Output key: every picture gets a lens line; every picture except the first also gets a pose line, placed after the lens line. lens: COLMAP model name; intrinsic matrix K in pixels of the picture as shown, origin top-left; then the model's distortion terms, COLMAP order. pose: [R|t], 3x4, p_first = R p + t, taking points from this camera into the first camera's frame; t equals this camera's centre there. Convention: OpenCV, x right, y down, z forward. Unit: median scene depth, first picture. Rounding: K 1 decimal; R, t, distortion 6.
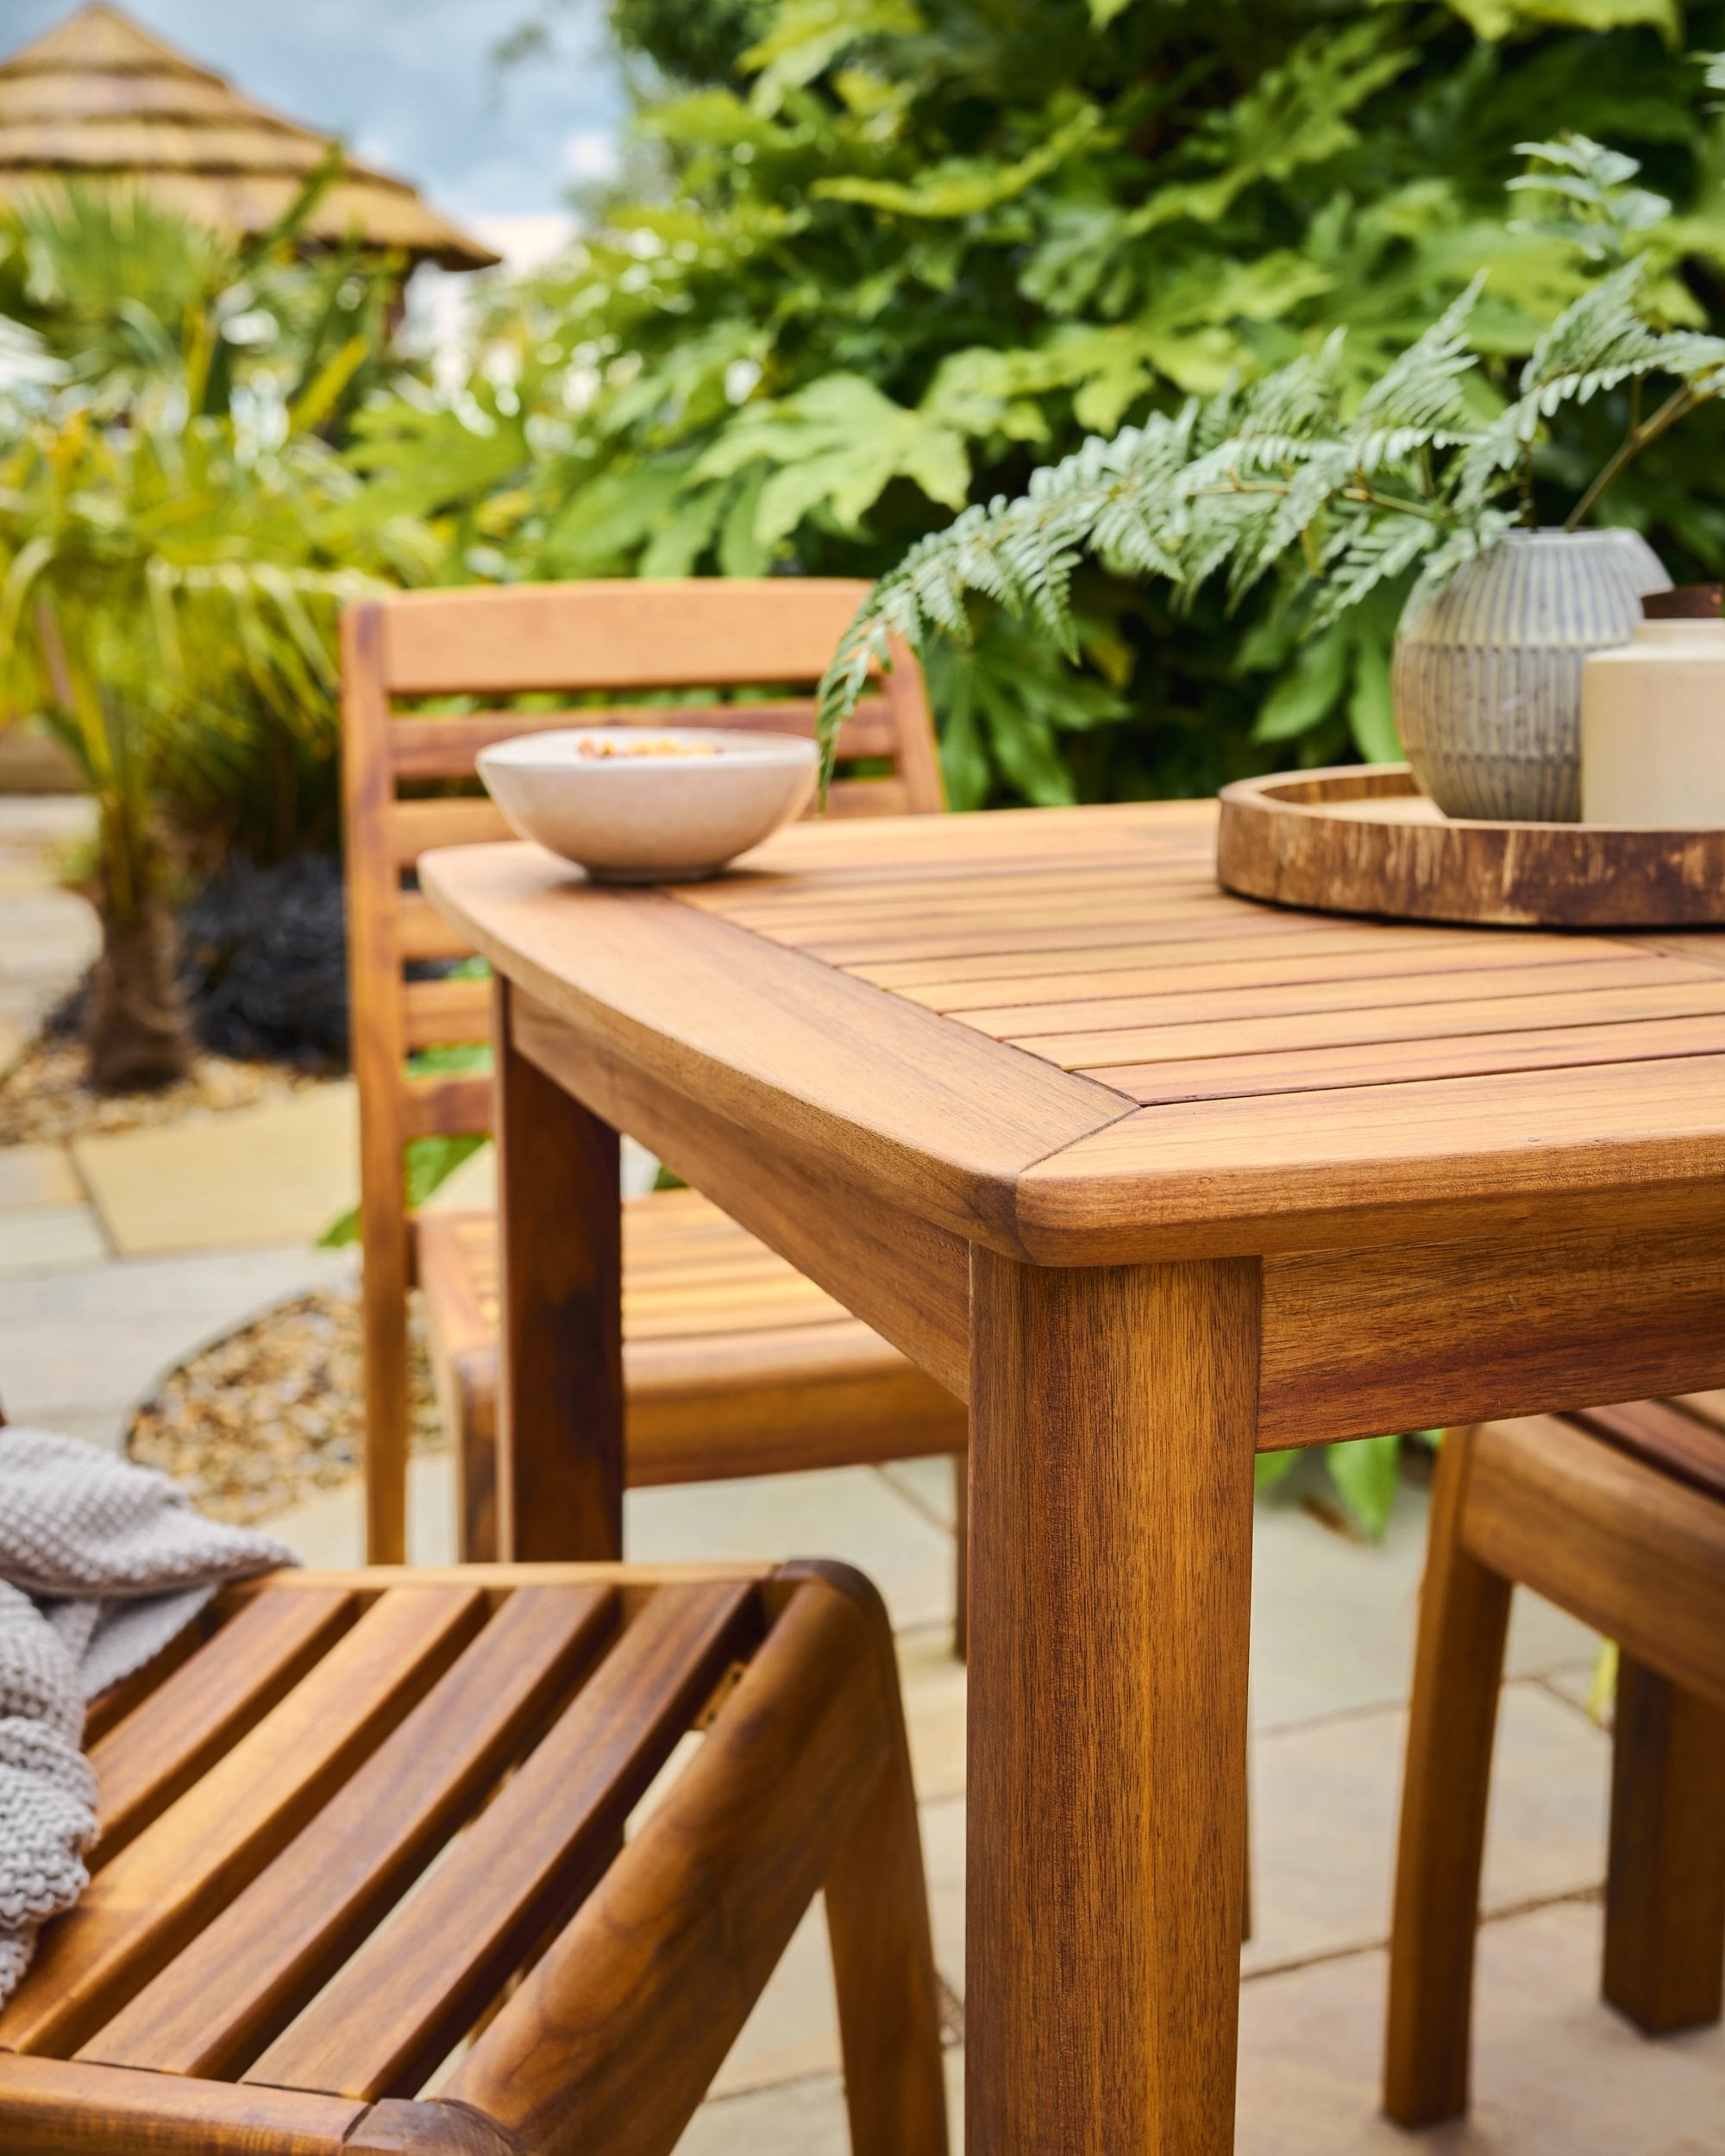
lens RADIAL K [[2924.7, 0, 907.7], [0, 2924.7, 1126.5], [0, 0, 1]] dist [-0.042714, 0.000000]
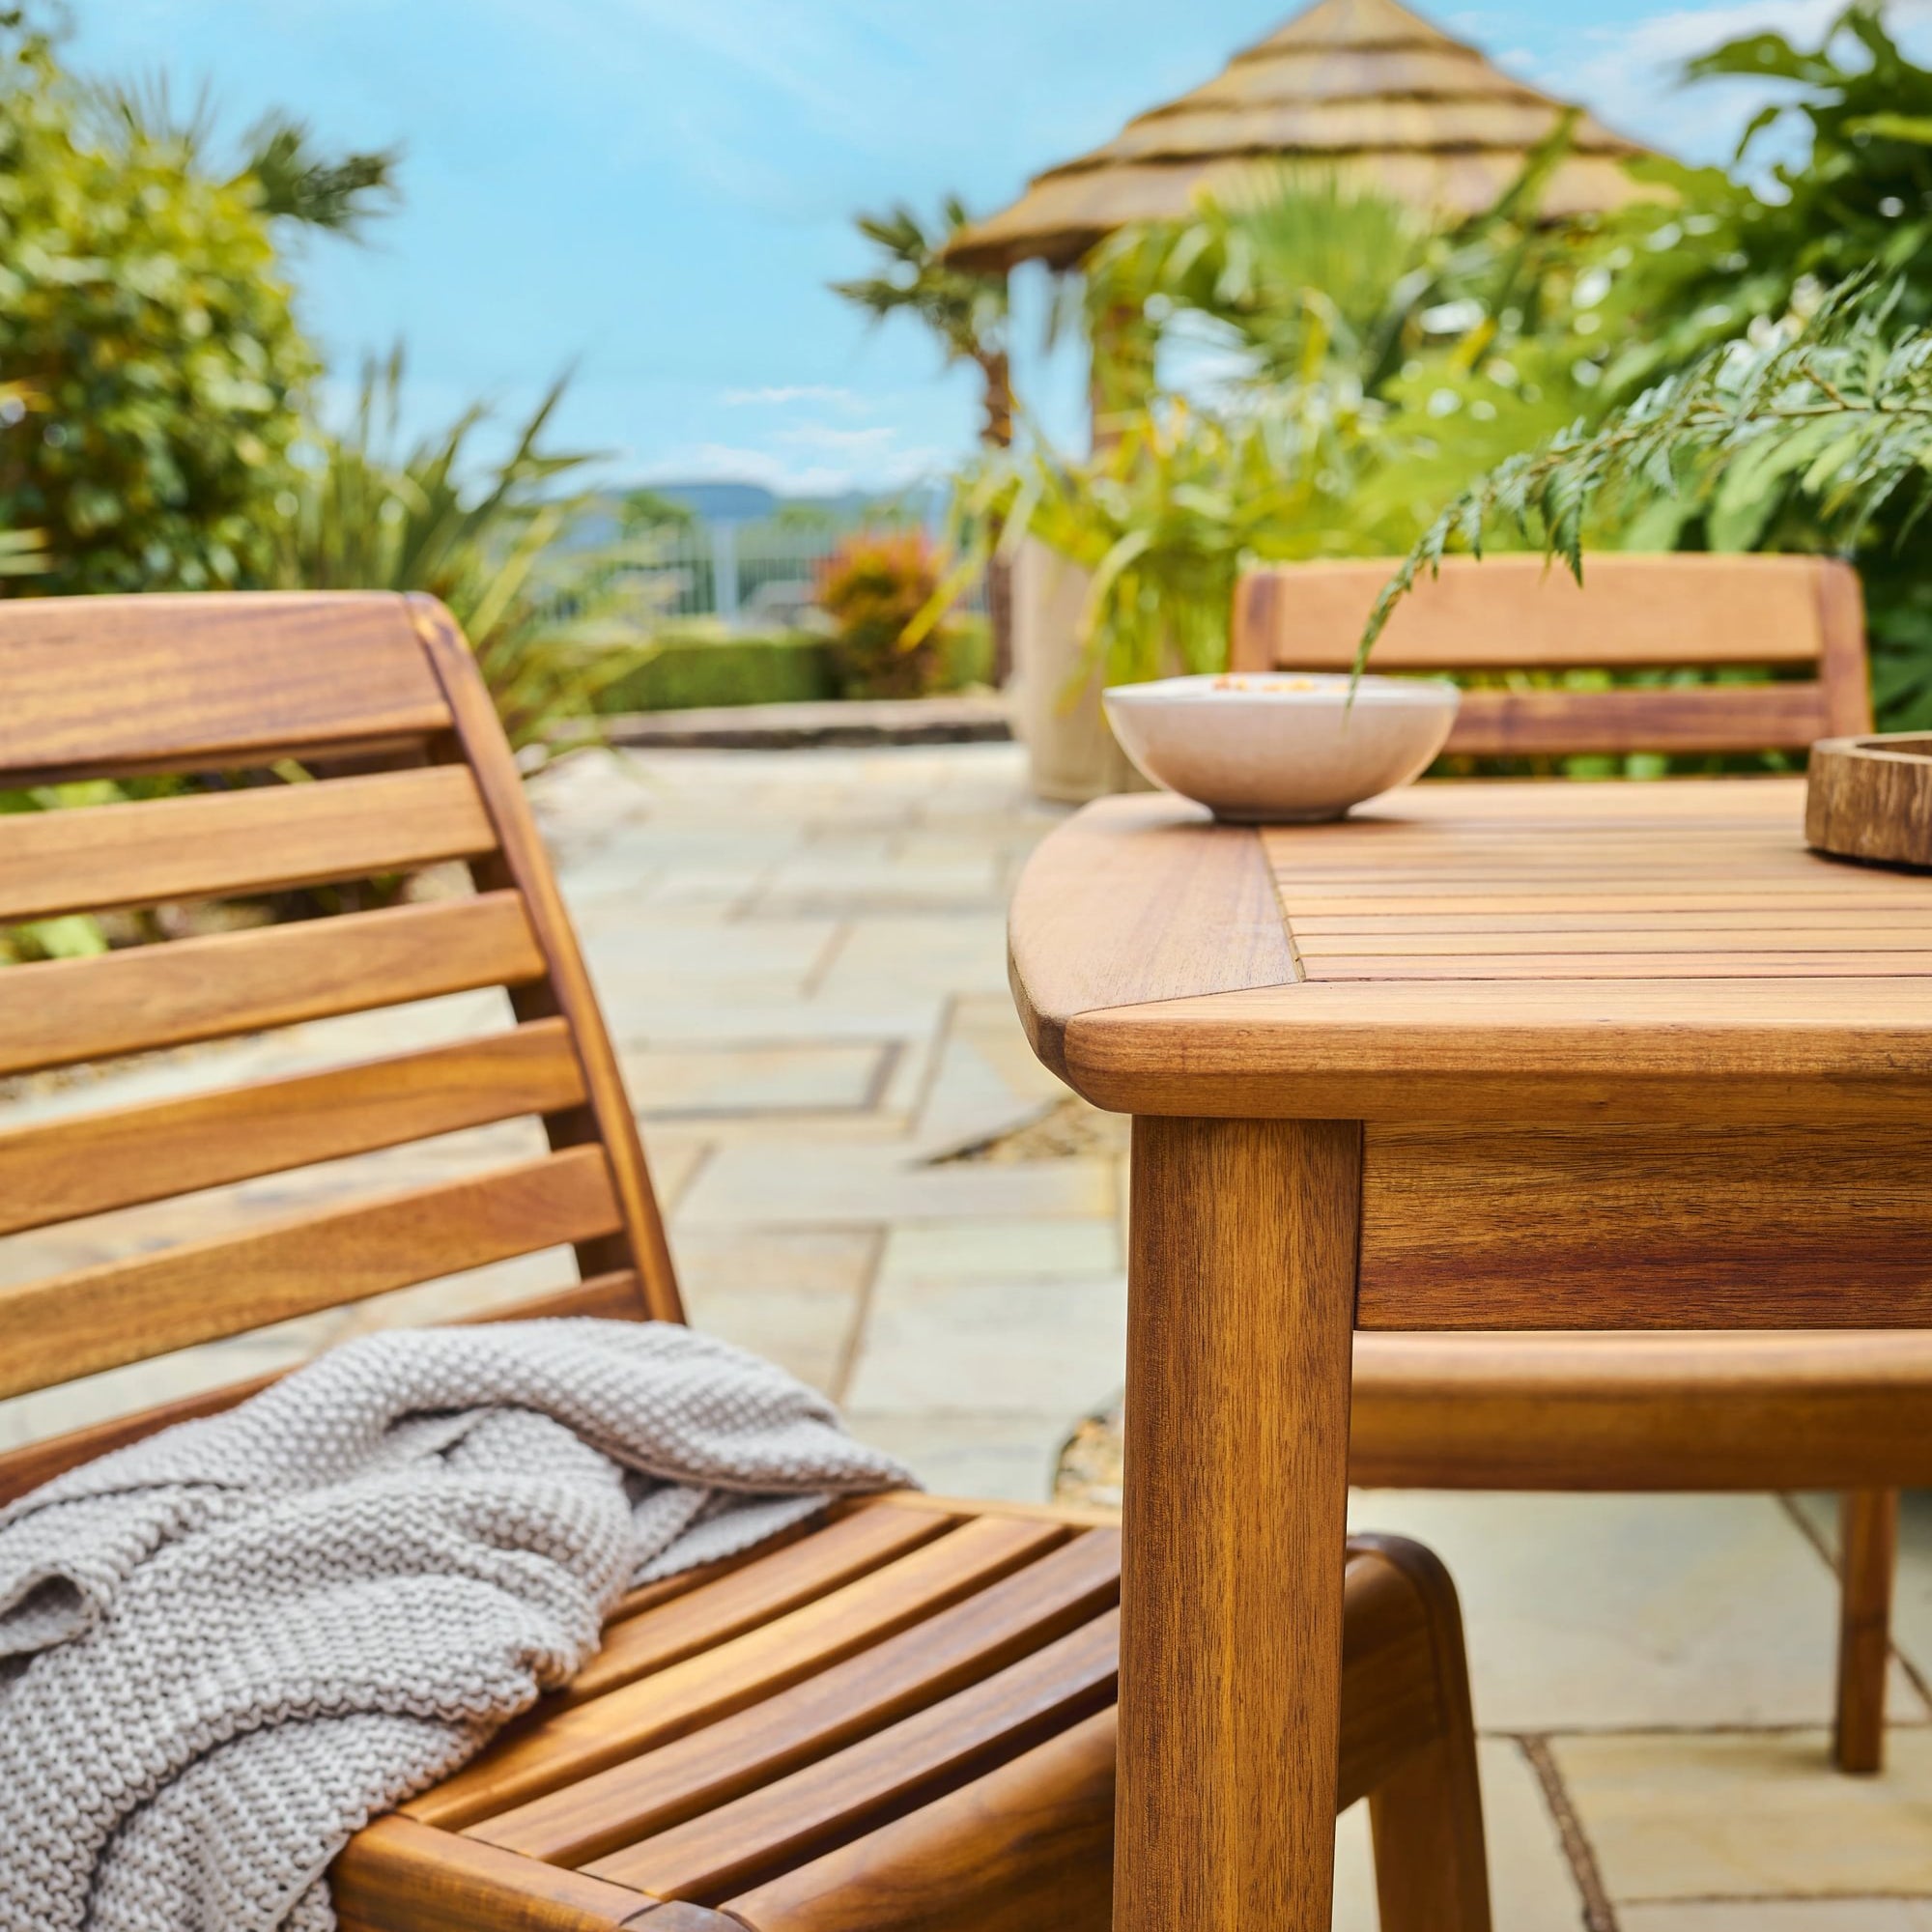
lens RADIAL K [[3351.1, 0, 1007.6], [0, 3351.1, 1194.9], [0, 0, 1]] dist [-0.050100, 0.000000]
pose [[0.912695, 0.075023, -0.401695, 0.353648], [-0.081675, 0.996659, 0.000568, 0.057034], [0.400396, 0.032290, 0.915773, -0.073370]]
